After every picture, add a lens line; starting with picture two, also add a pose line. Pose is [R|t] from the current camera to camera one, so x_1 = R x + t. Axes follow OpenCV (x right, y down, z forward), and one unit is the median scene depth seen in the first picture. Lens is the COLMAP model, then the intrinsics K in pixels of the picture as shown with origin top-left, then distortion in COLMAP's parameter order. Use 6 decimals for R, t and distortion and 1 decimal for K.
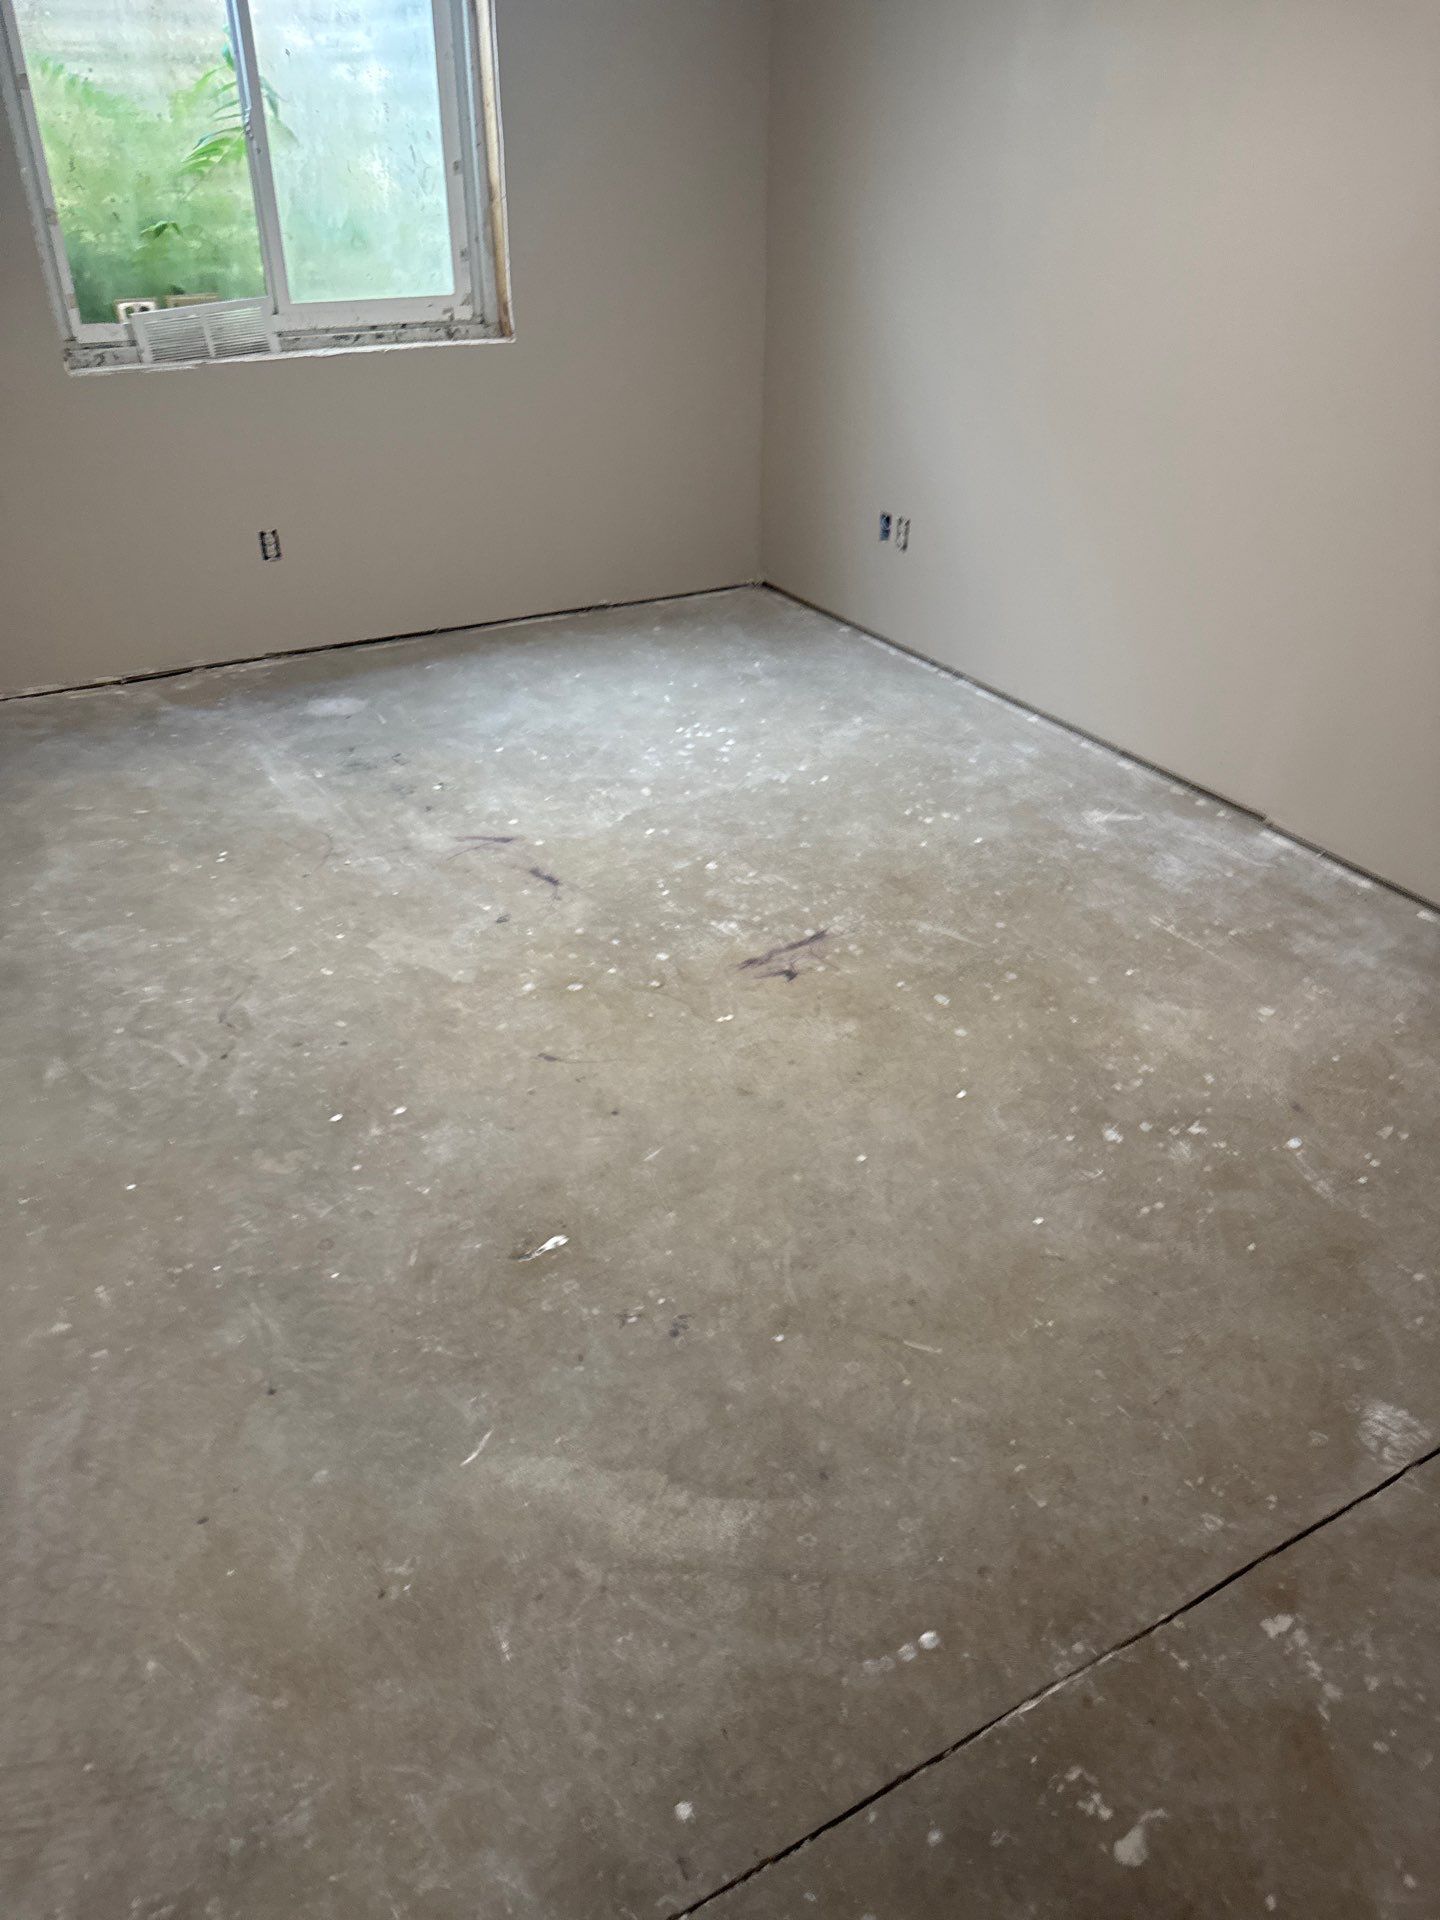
lens RADIAL K [[1352.1, 0, 734.9], [0, 1352.1, 956.9], [0, 0, 1]] dist [0.041986, -0.058006]
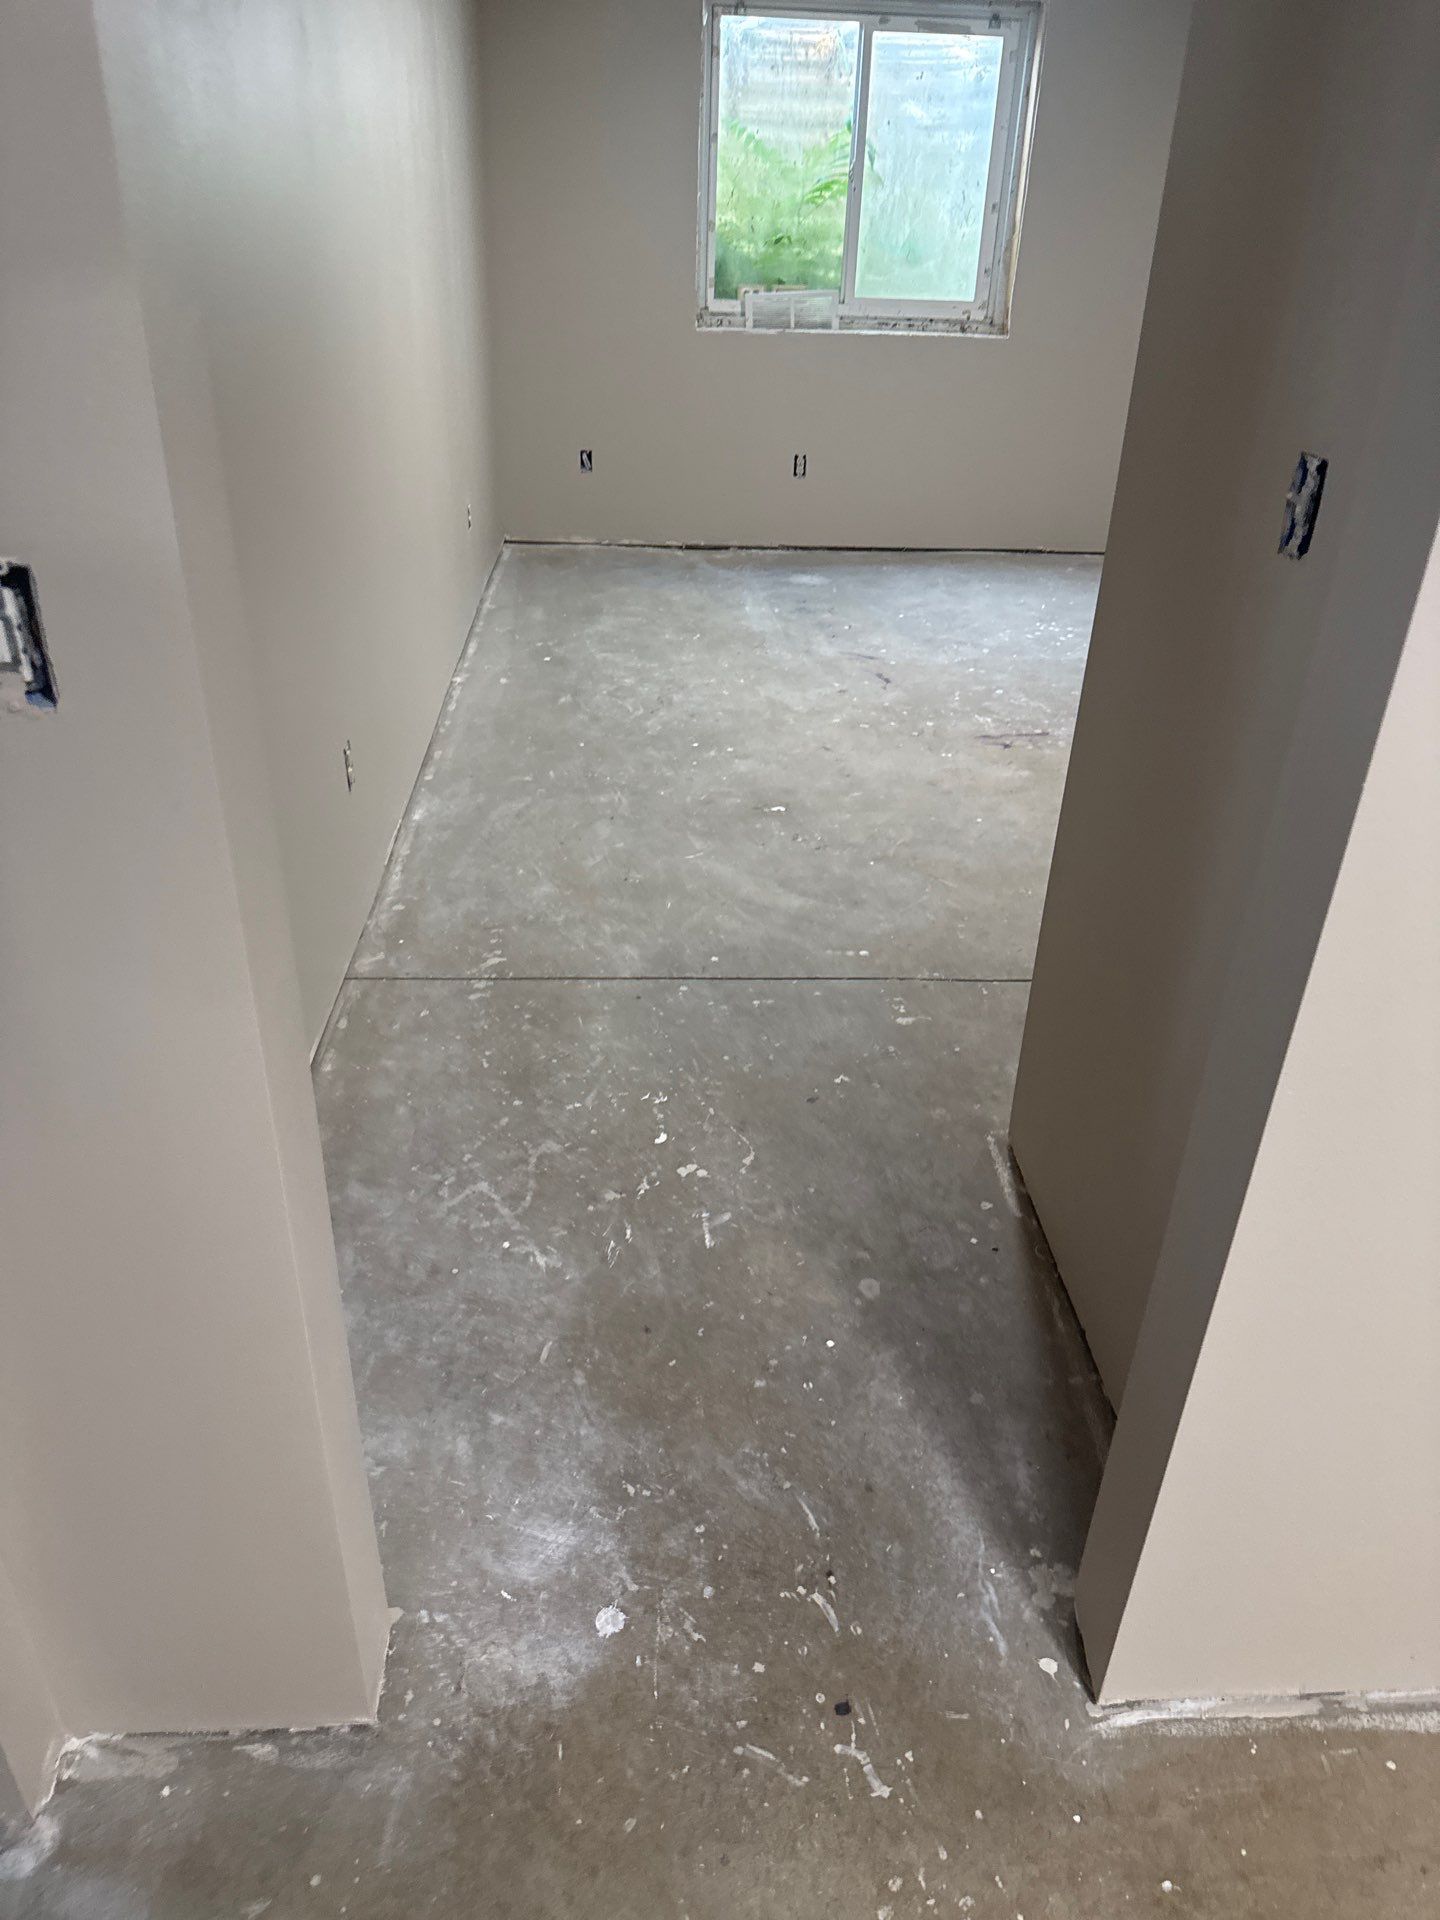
lens RADIAL K [[1352.1, 0, 707.3], [0, 1352.1, 965.0], [0, 0, 1]] dist [0.041986, -0.058006]
pose [[0.889861, 0.249761, -0.381795, 0.274332], [-0.260207, 0.965230, 0.024958, 0.213169], [0.374754, 0.077137, 0.923910, -0.341563]]
